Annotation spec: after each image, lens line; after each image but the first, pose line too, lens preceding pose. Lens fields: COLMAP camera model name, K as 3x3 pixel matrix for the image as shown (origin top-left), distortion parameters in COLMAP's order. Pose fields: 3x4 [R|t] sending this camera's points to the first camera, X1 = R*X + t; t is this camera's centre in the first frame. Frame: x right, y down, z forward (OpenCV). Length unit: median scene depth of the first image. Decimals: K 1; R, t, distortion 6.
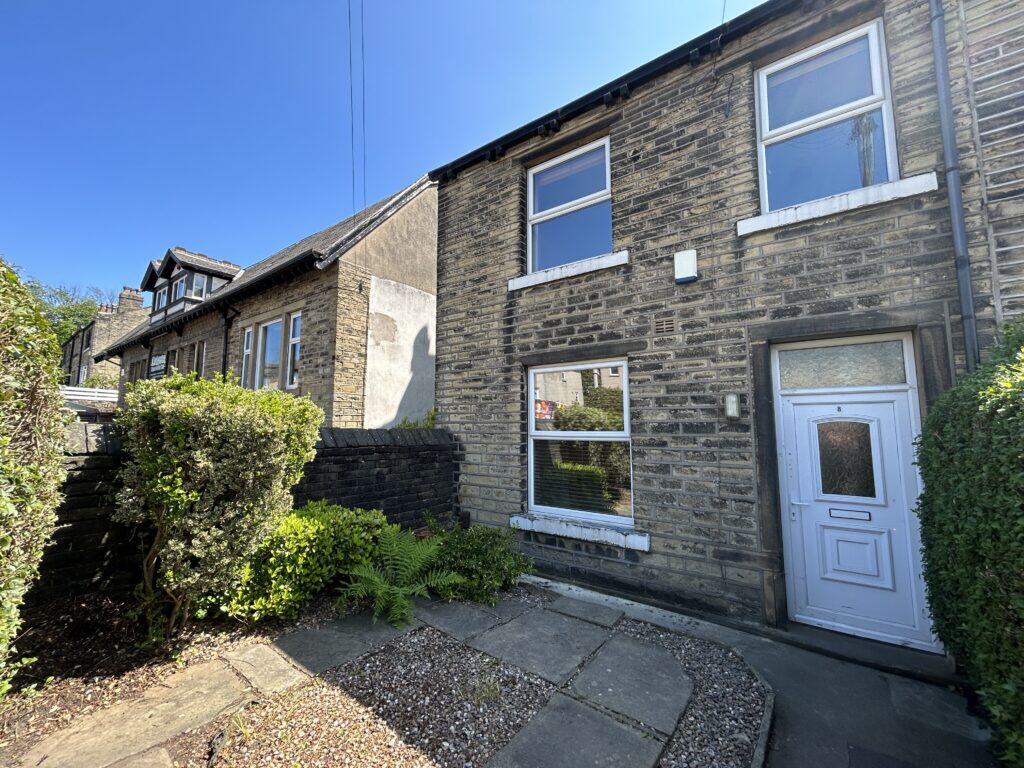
lens RADIAL K [[415.9, 0, 510.9], [0, 415.9, 383.5], [0, 0, 1]] dist [-0.001496, 0.000330]
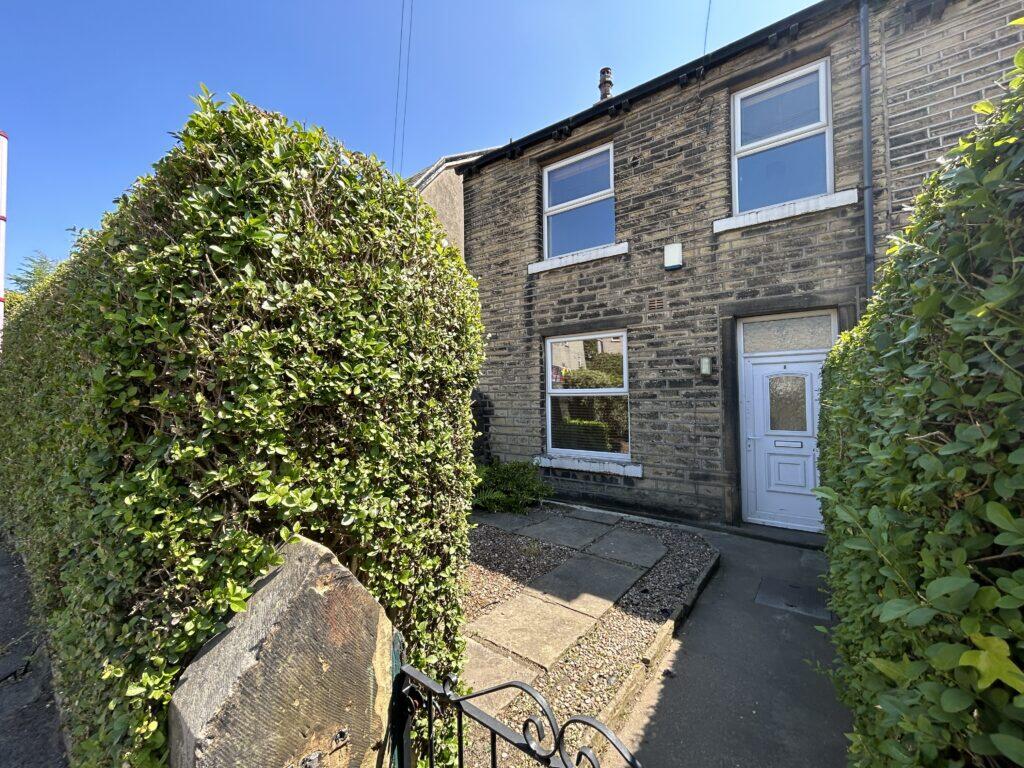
lens RADIAL K [[415.9, 0, 510.9], [0, 415.9, 383.5], [0, 0, 1]] dist [-0.001496, 0.000330]
pose [[0.999881, -0.014937, -0.003768, -0.074545], [0.015191, 0.996677, 0.080028, -0.005386], [0.002560, -0.080076, 0.996785, -0.294707]]
